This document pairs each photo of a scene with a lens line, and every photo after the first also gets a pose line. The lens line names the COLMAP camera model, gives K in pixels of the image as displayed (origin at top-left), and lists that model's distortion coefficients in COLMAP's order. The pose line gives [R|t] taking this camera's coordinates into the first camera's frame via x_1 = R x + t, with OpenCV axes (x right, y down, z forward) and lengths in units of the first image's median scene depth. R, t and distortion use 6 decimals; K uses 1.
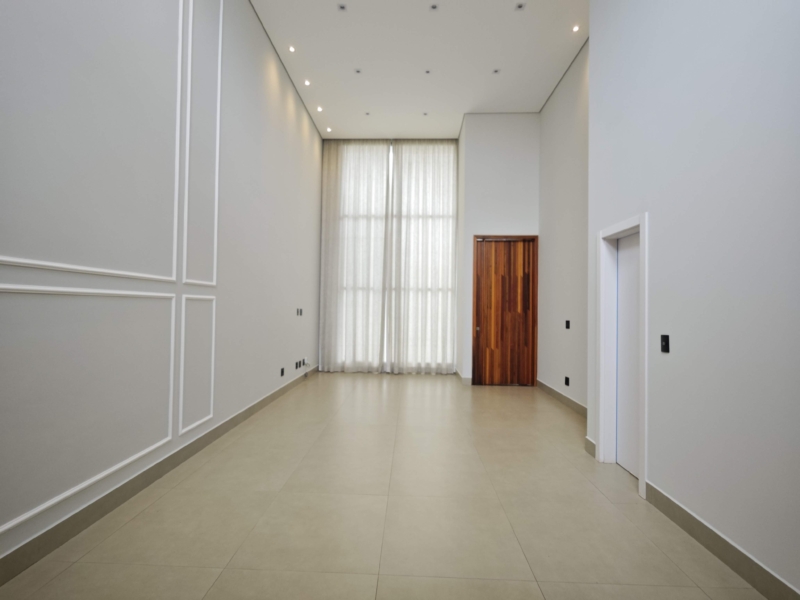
lens RADIAL K [[363.1, 0, 402.5], [0, 363.1, 300.6], [0, 0, 1]] dist [-0.000546, -0.001136]
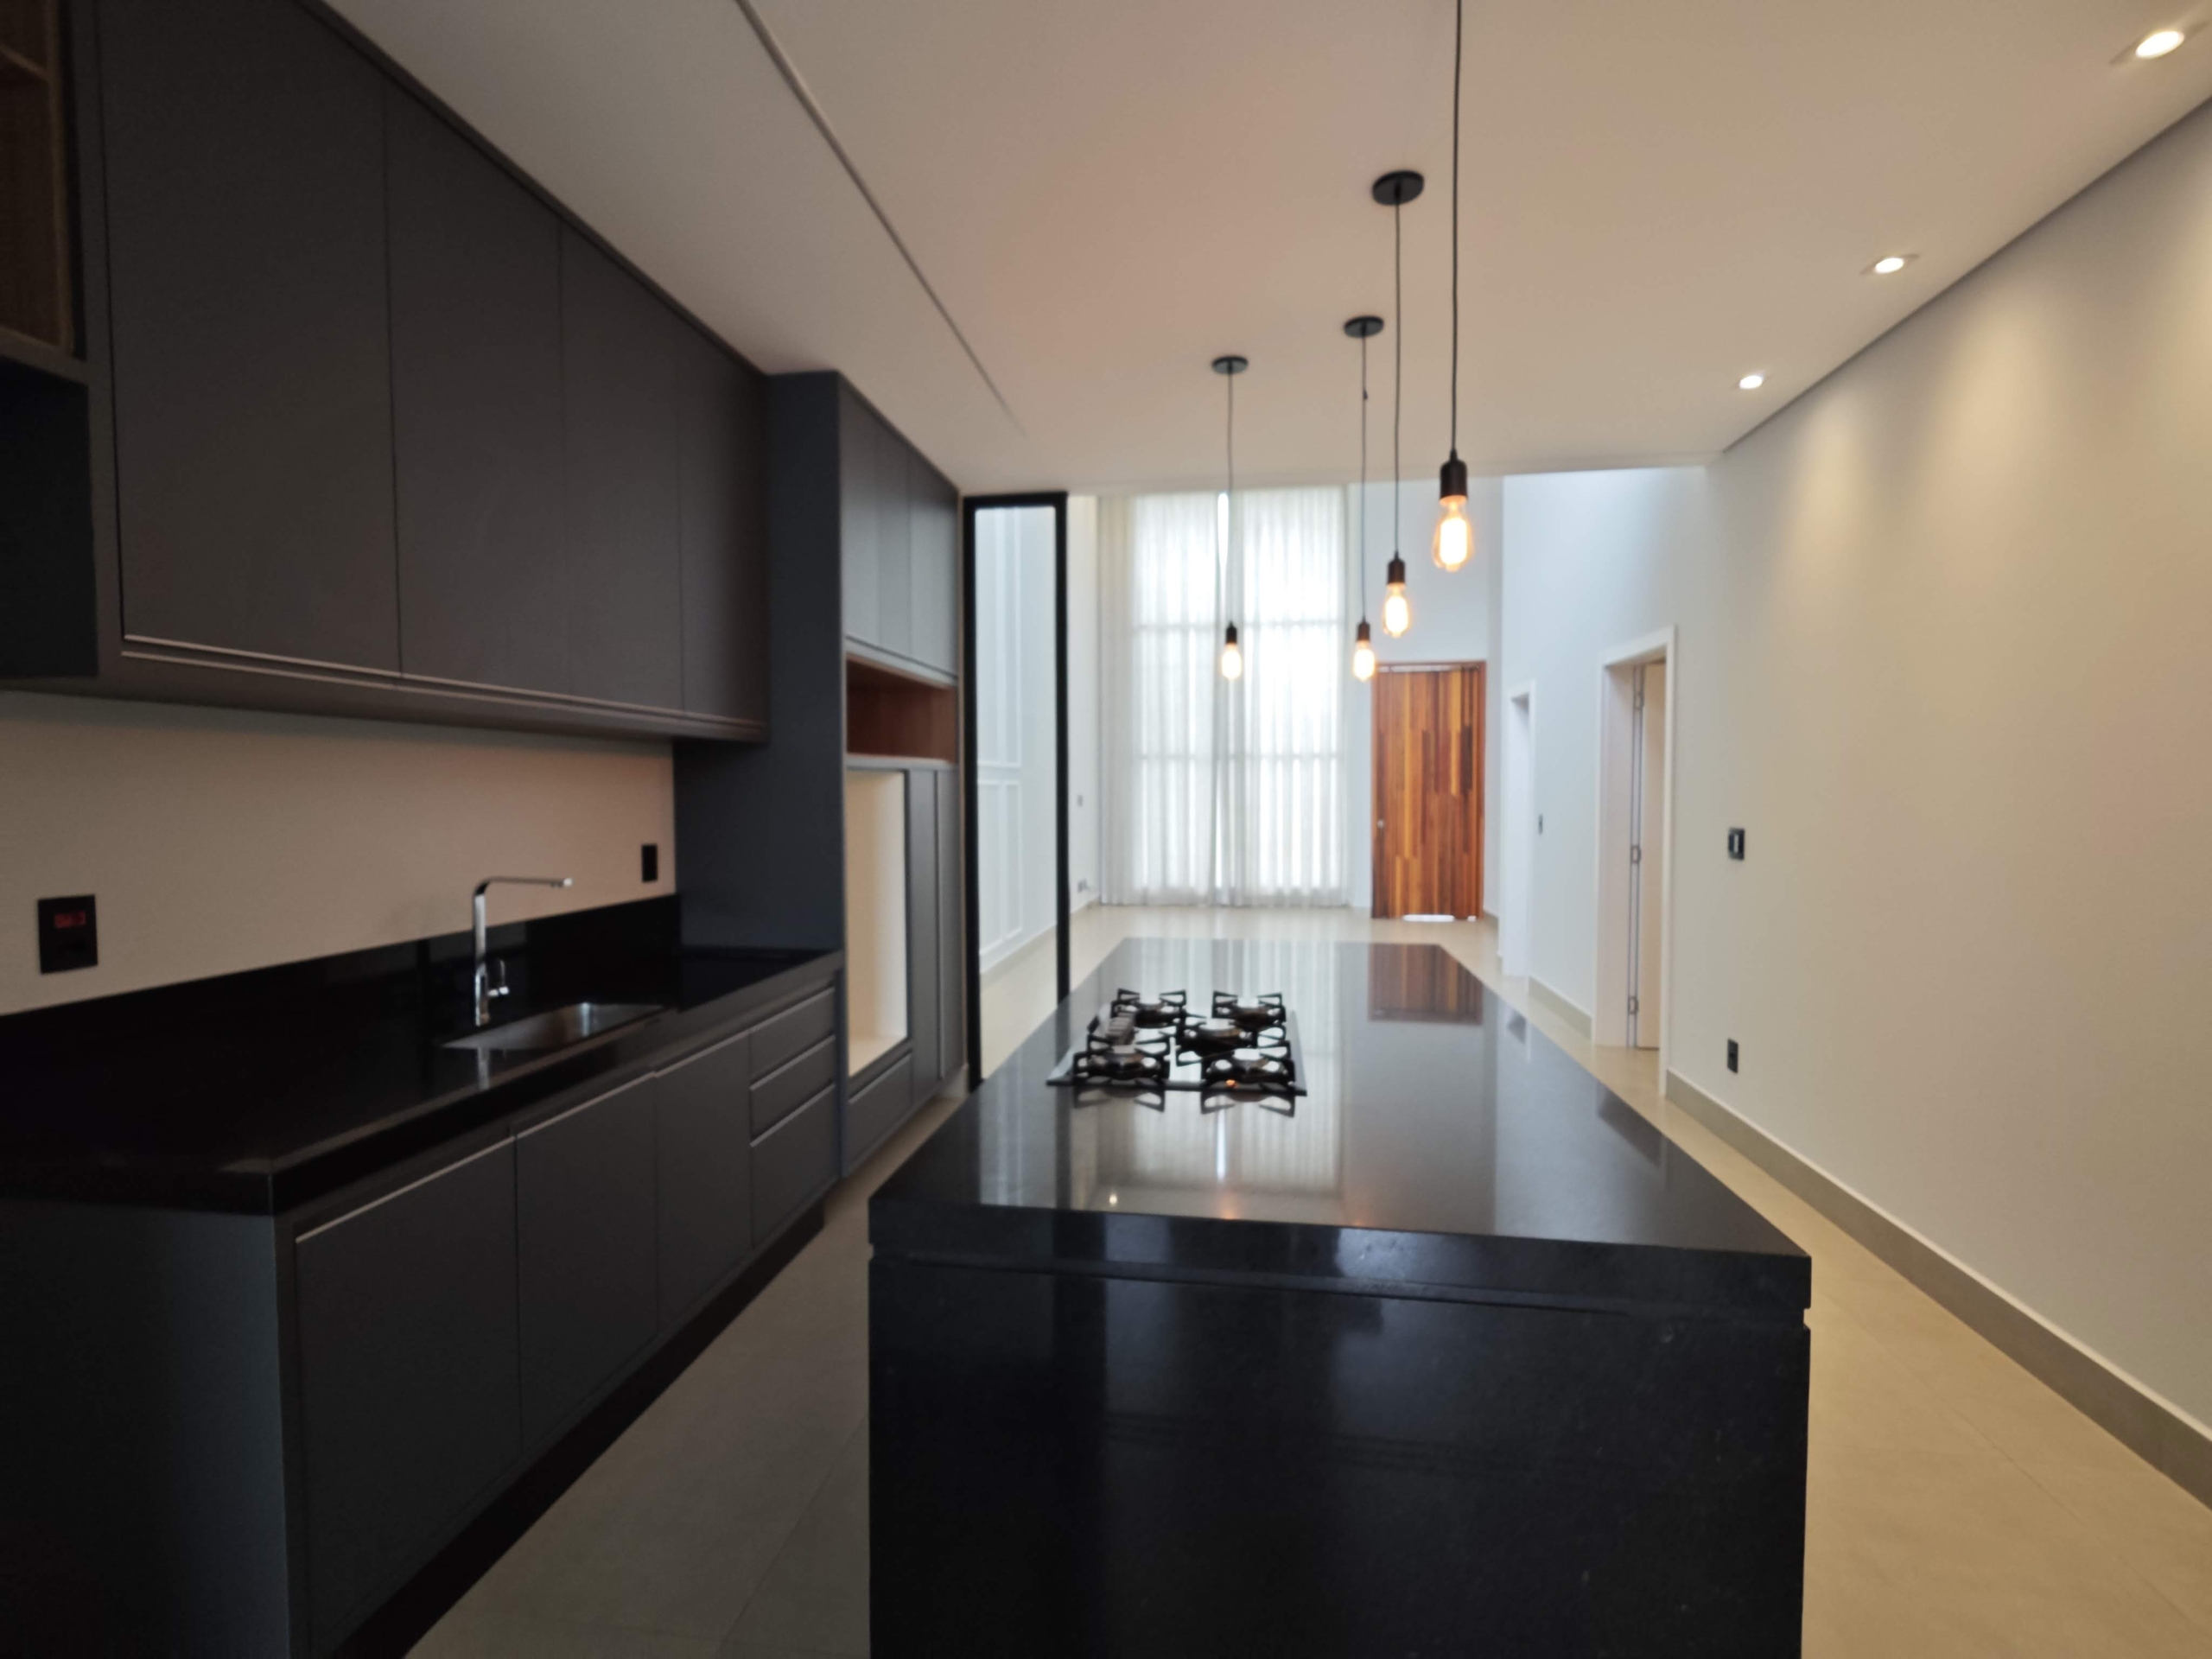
lens RADIAL K [[1004.0, 0, 1112.8], [0, 1004.0, 831.2], [0, 0, 1]] dist [-0.000546, -0.001136]
pose [[0.993655, -0.016725, -0.111219, -0.037241], [0.024408, 0.997382, 0.068076, -0.027588], [0.109789, -0.070359, 0.991462, -0.572757]]
